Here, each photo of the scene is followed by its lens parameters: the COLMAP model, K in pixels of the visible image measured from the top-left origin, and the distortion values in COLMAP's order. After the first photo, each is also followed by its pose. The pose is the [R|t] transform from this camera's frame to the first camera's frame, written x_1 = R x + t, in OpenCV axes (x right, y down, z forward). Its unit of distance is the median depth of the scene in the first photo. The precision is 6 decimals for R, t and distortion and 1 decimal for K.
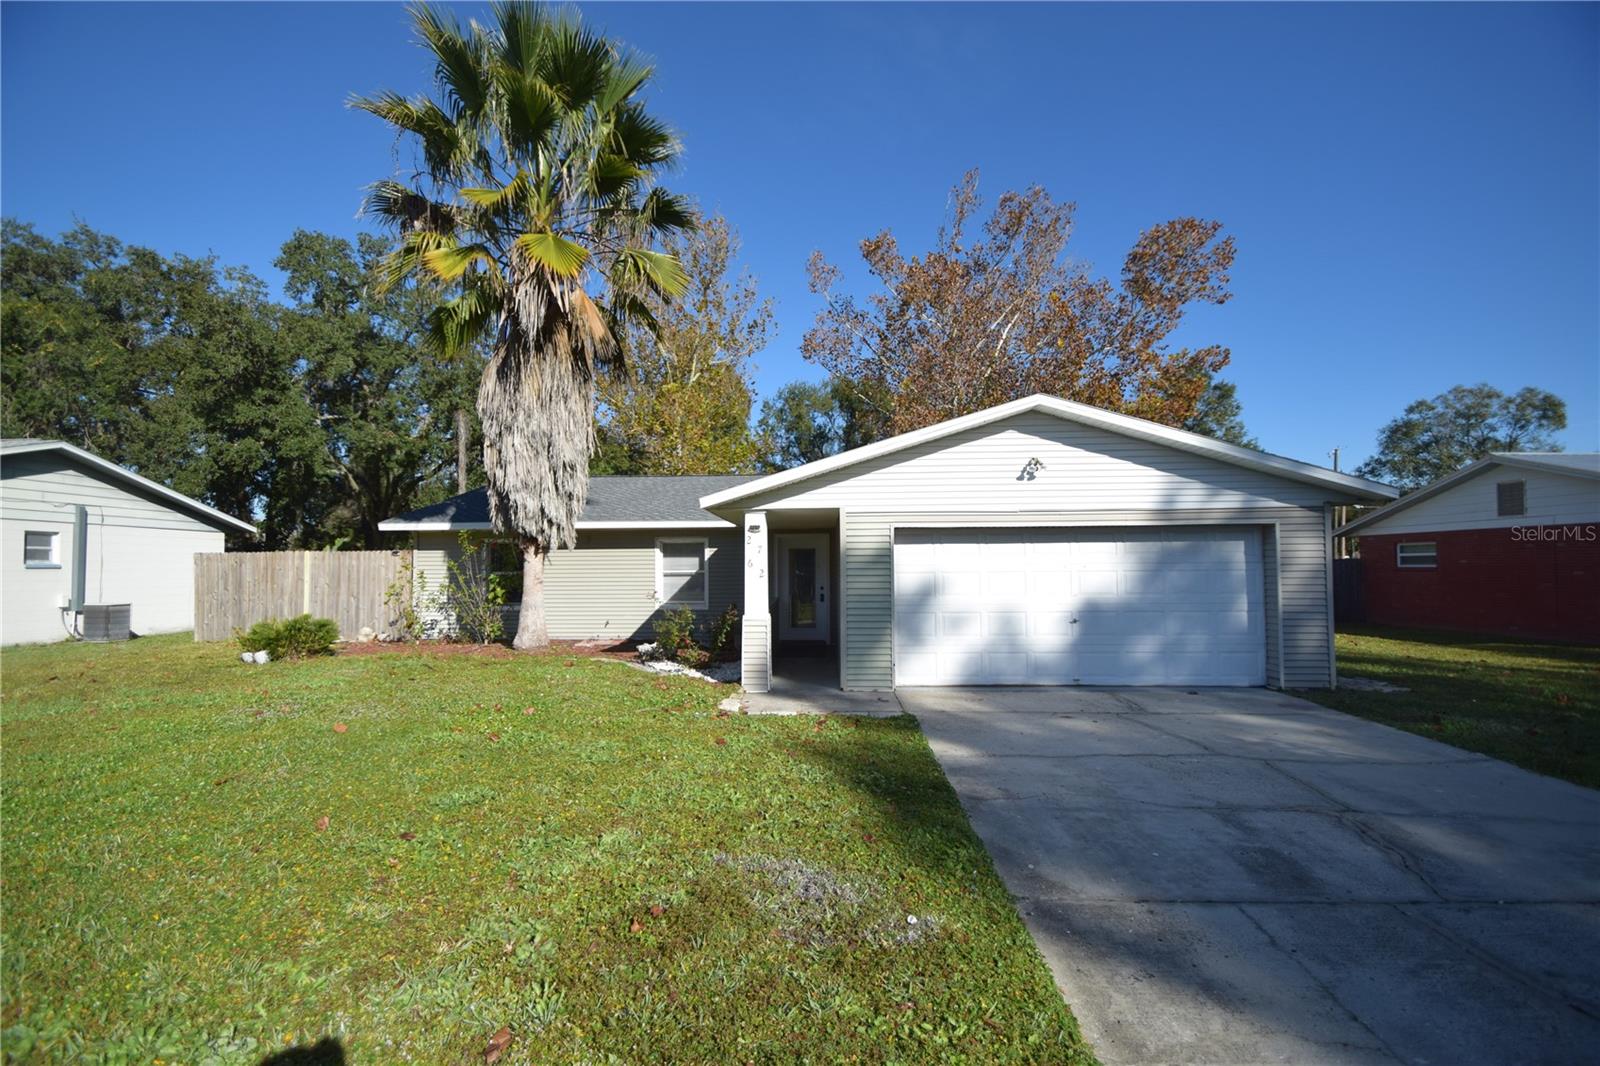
lens RADIAL K [[702.0, 0, 797.7], [0, 702.0, 541.3], [0, 0, 1]] dist [0.017108, -0.017382]
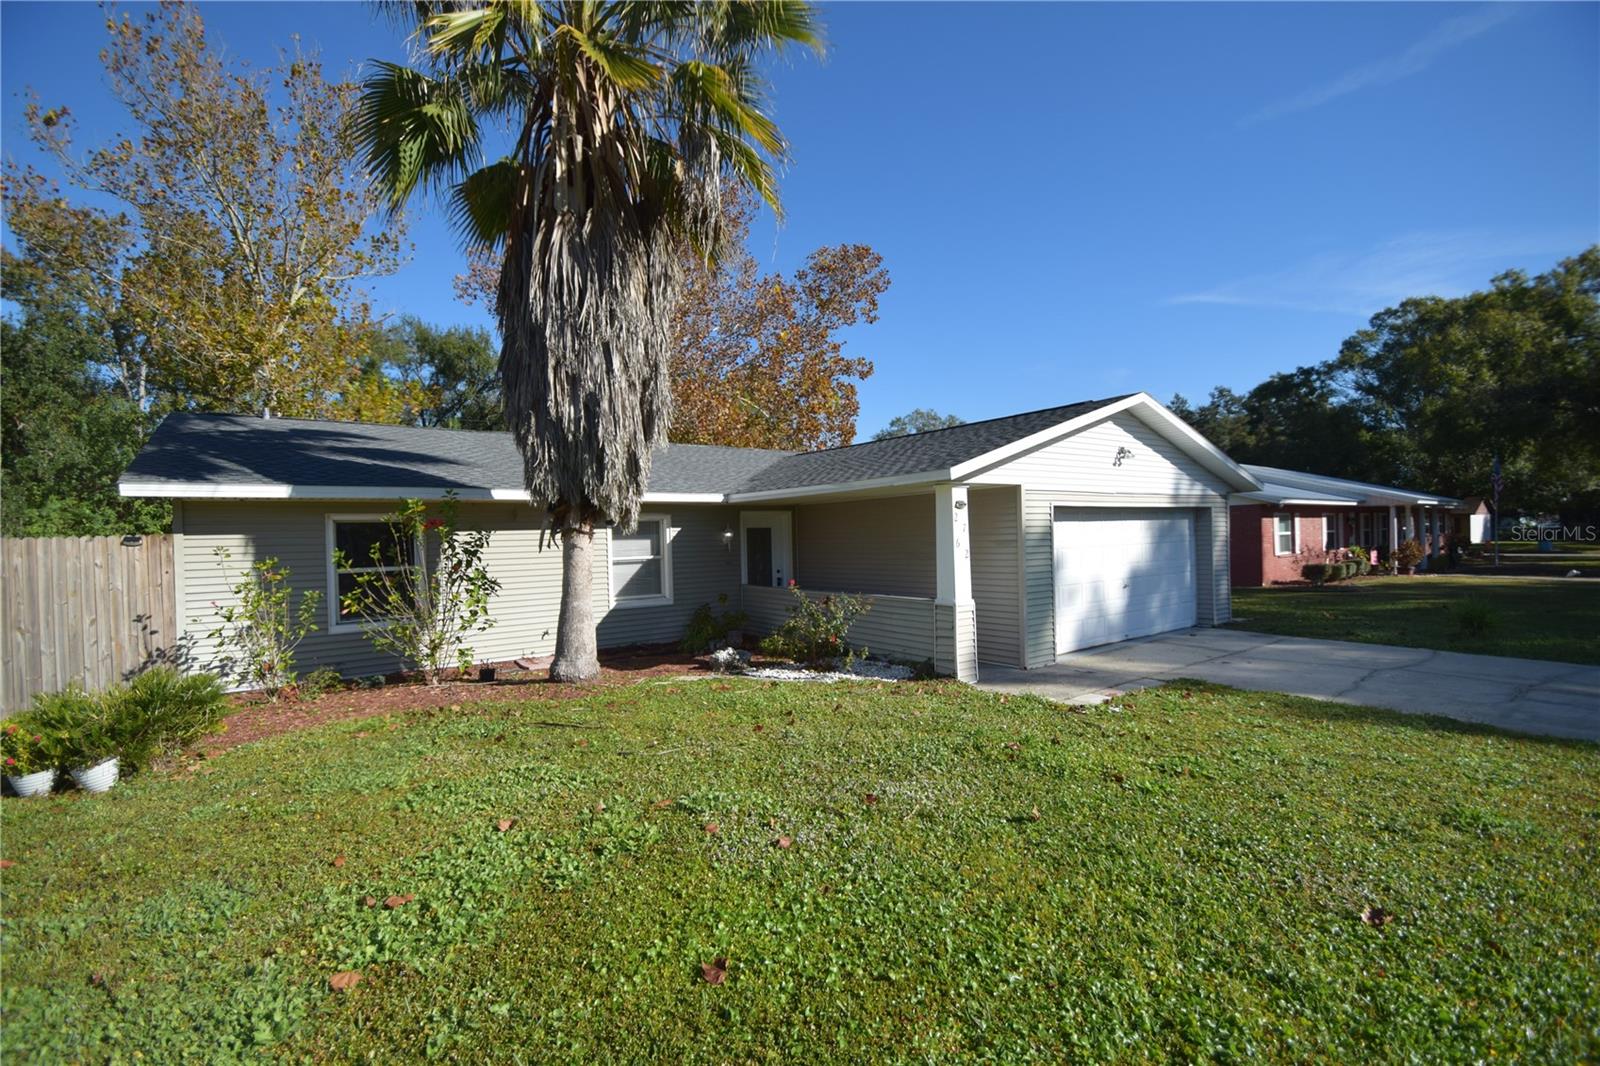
lens RADIAL K [[702.0, 0, 797.7], [0, 702.0, 541.3], [0, 0, 1]] dist [0.017108, -0.017382]
pose [[0.773474, -0.017419, 0.633589, -0.791466], [-0.000824, 0.999594, 0.028487, 0.003269], [-0.633828, -0.022556, 0.773145, 0.430198]]
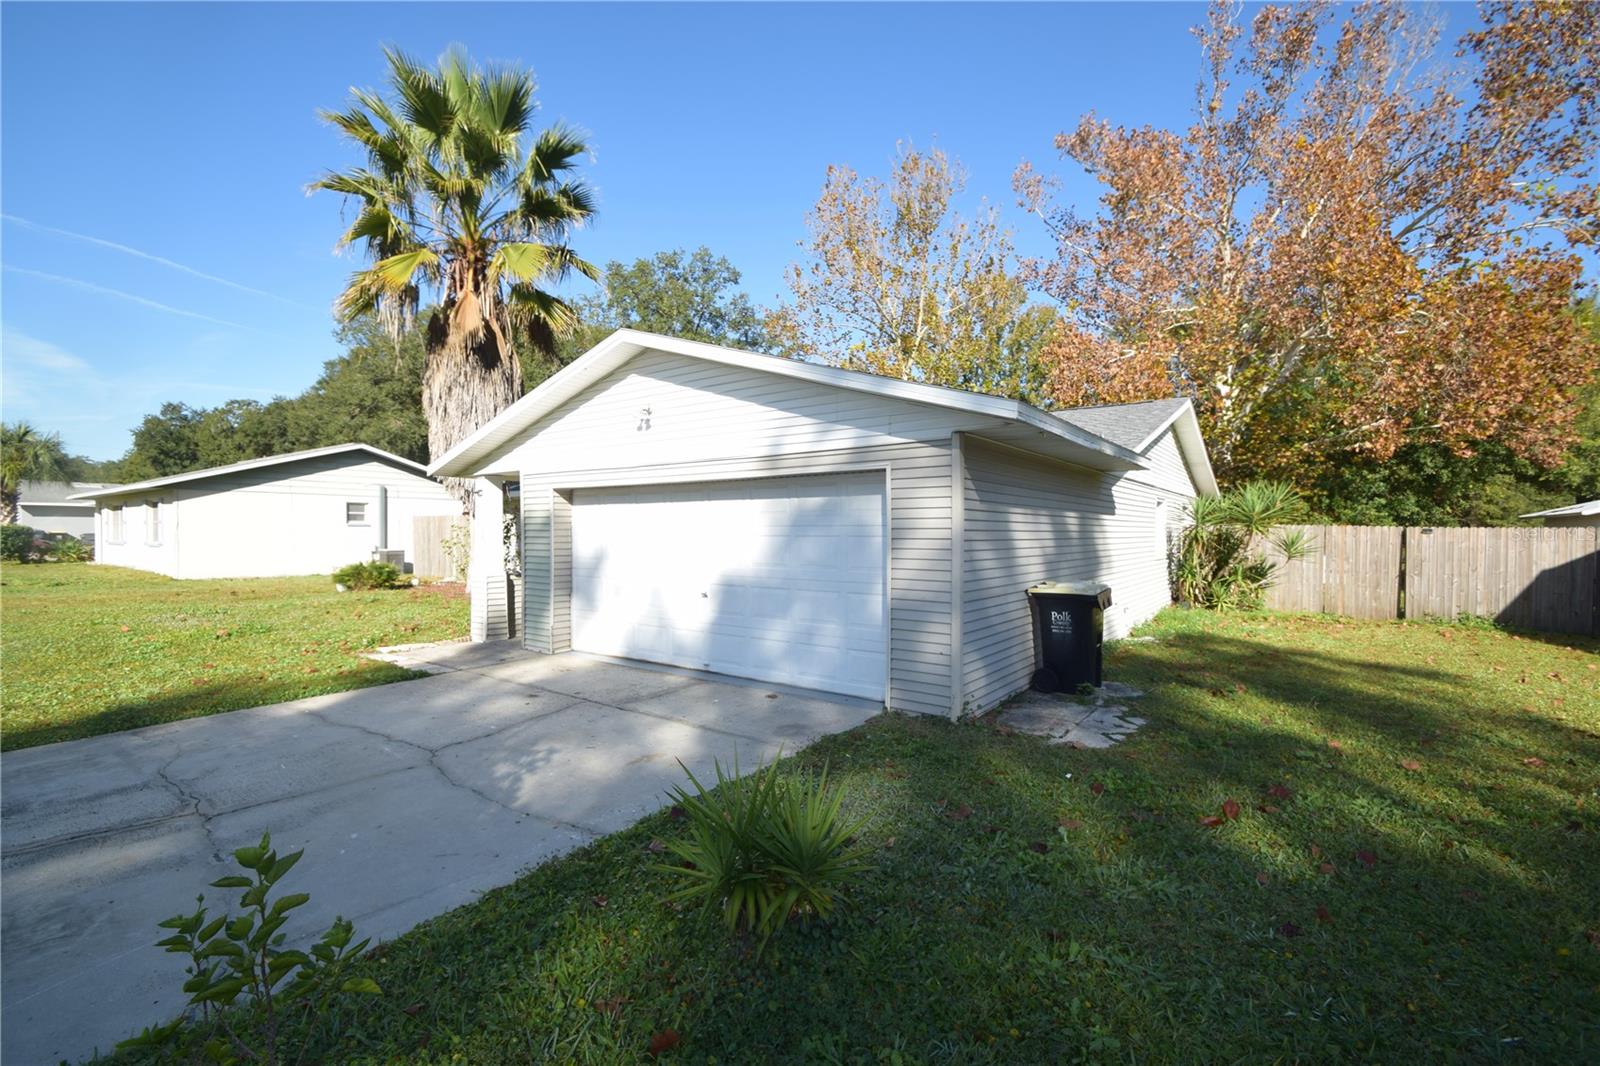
lens RADIAL K [[709.8, 0, 749.8], [0, 709.8, 523.0], [0, 0, 1]] dist [-0.001398, -0.000311]
pose [[0.819769, 0.003045, -0.572687, 0.915230], [0.012868, 0.999635, 0.023734, 0.008919], [0.572550, -0.026826, 0.819431, 0.345558]]
